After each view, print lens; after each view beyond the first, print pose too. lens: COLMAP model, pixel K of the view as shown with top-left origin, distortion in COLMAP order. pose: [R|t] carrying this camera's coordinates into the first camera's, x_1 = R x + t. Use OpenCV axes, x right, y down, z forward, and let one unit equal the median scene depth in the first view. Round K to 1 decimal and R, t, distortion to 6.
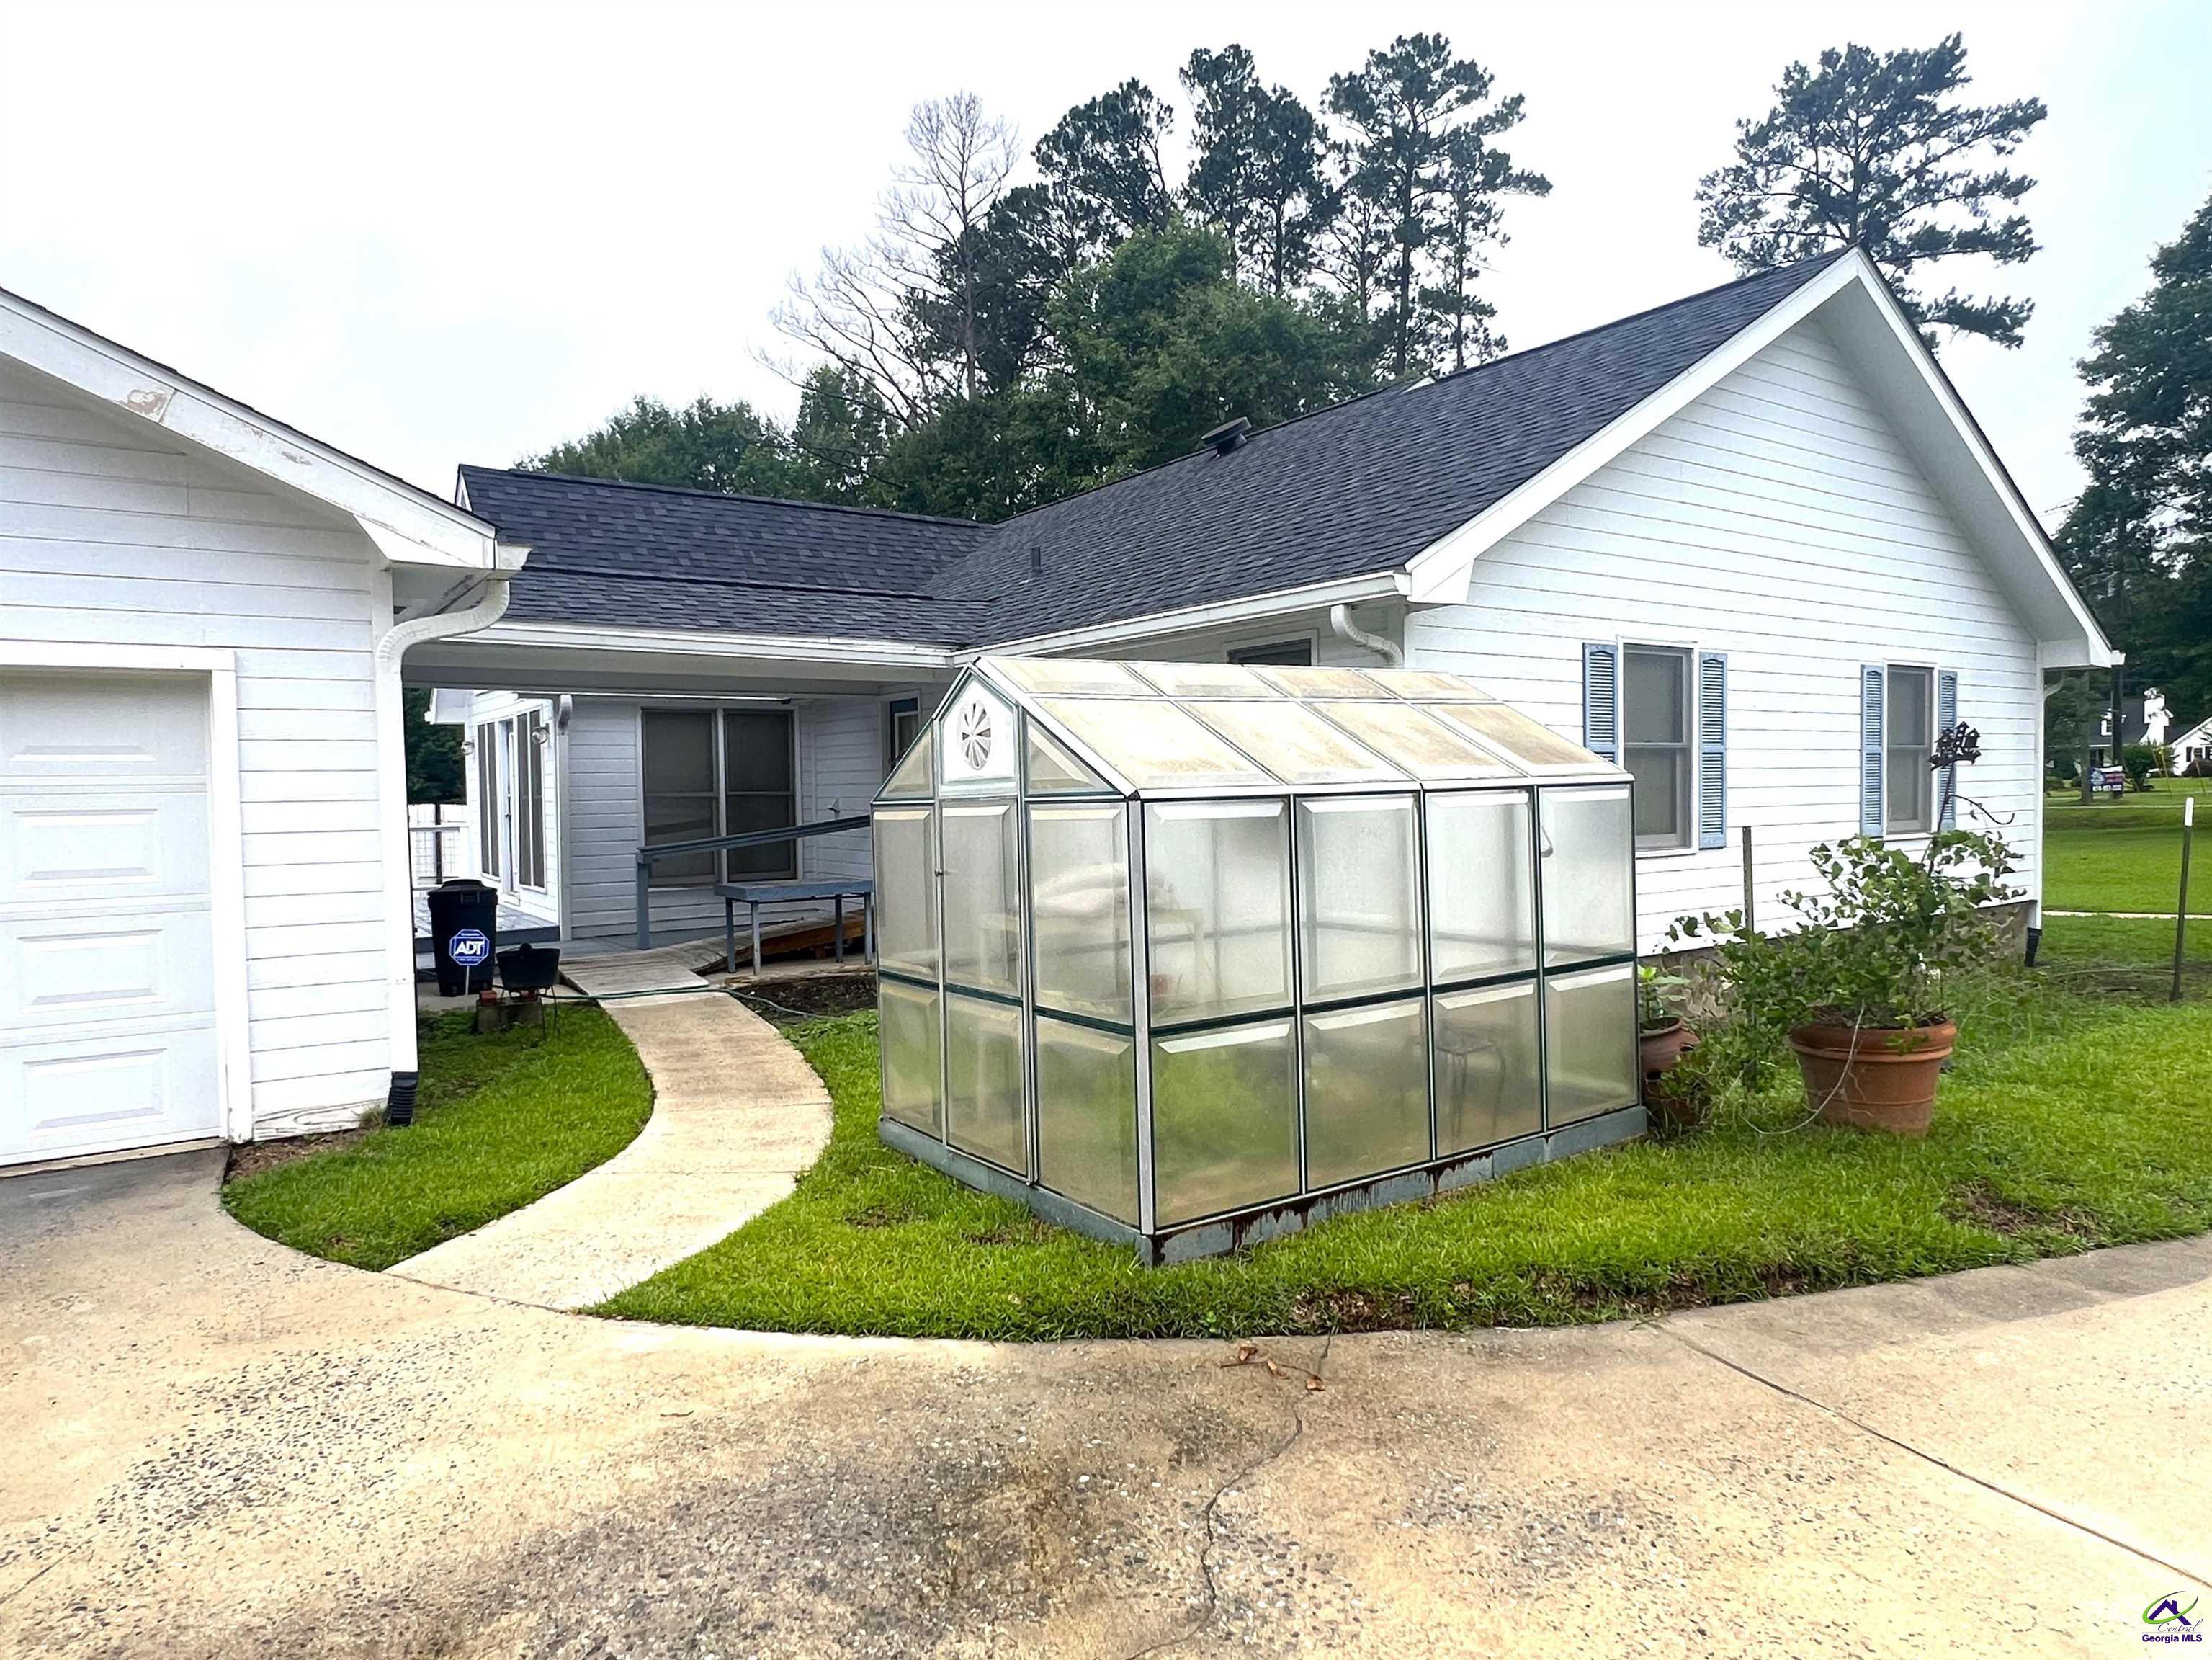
lens RADIAL K [[1332.1, 0, 1094.9], [0, 1332.1, 825.5], [0, 0, 1]] dist [0.004934, 0.005042]
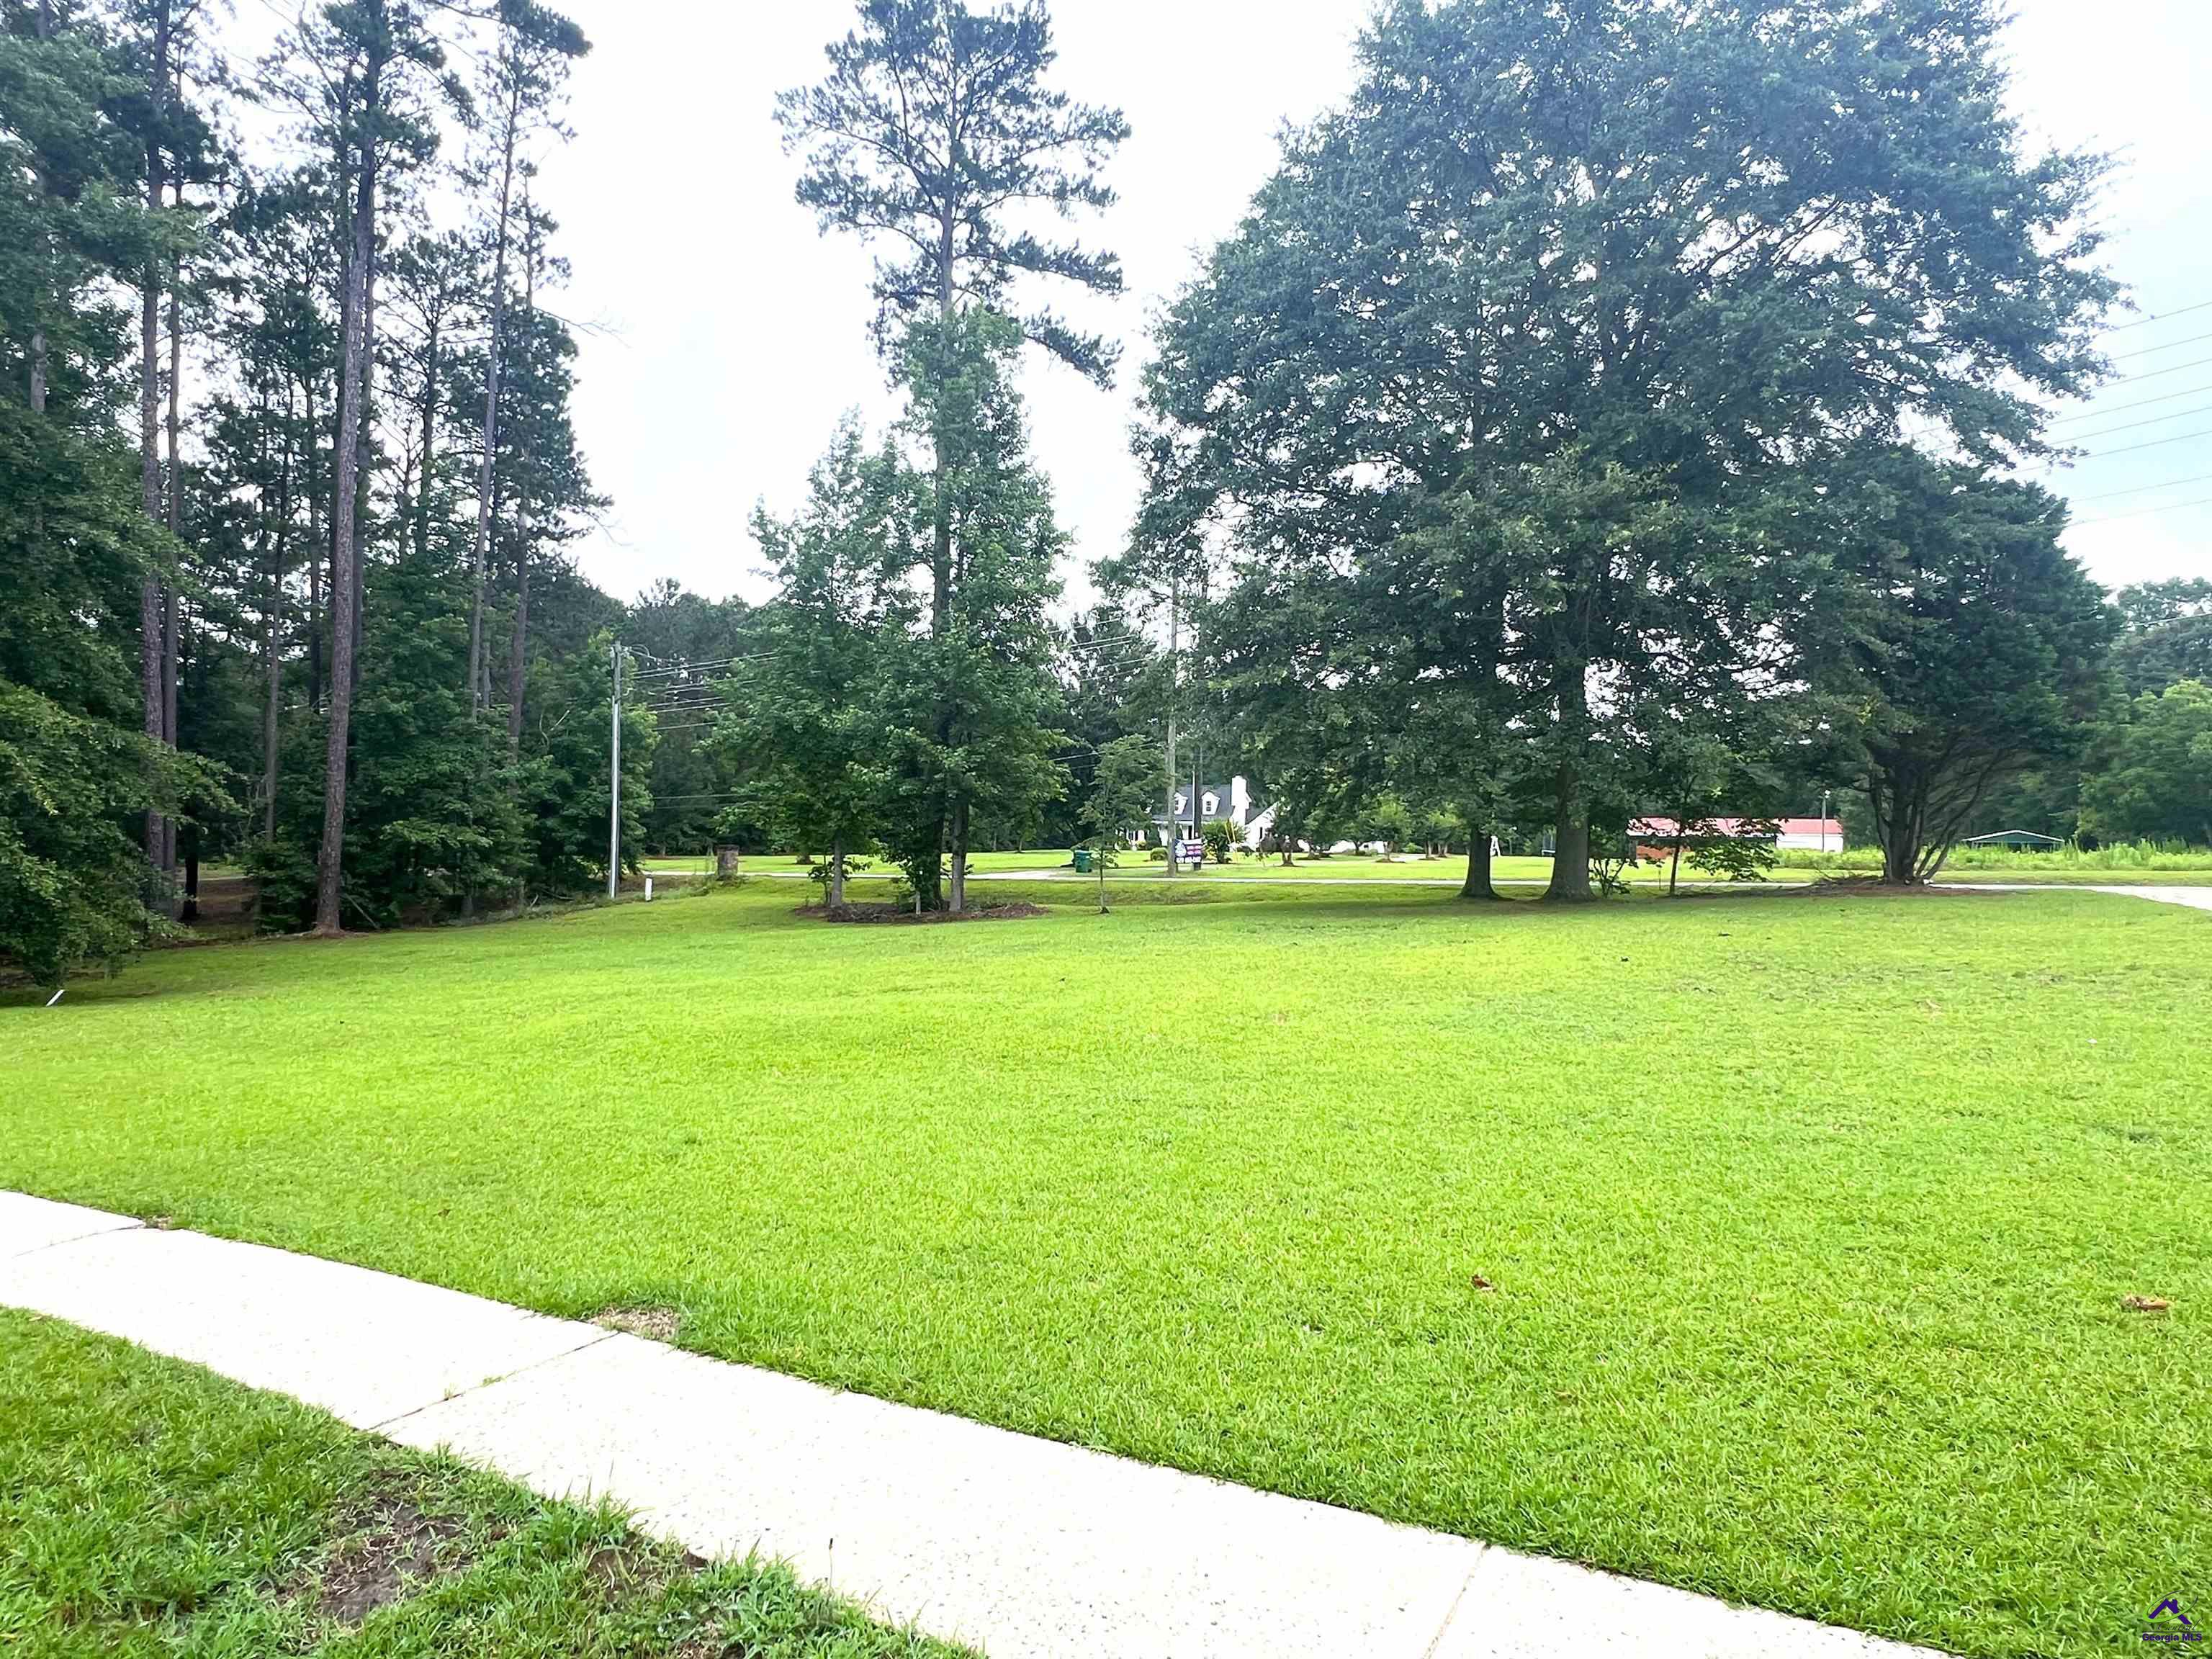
lens RADIAL K [[1254.5, 0, 1104.5], [0, 1254.5, 831.6], [0, 0, 1]] dist [-0.012116, 0.007580]
pose [[0.844770, 0.037463, 0.533816, 0.237895], [-0.019647, 0.999045, -0.039022, -0.014589], [-0.534768, 0.022477, 0.844700, 0.275279]]
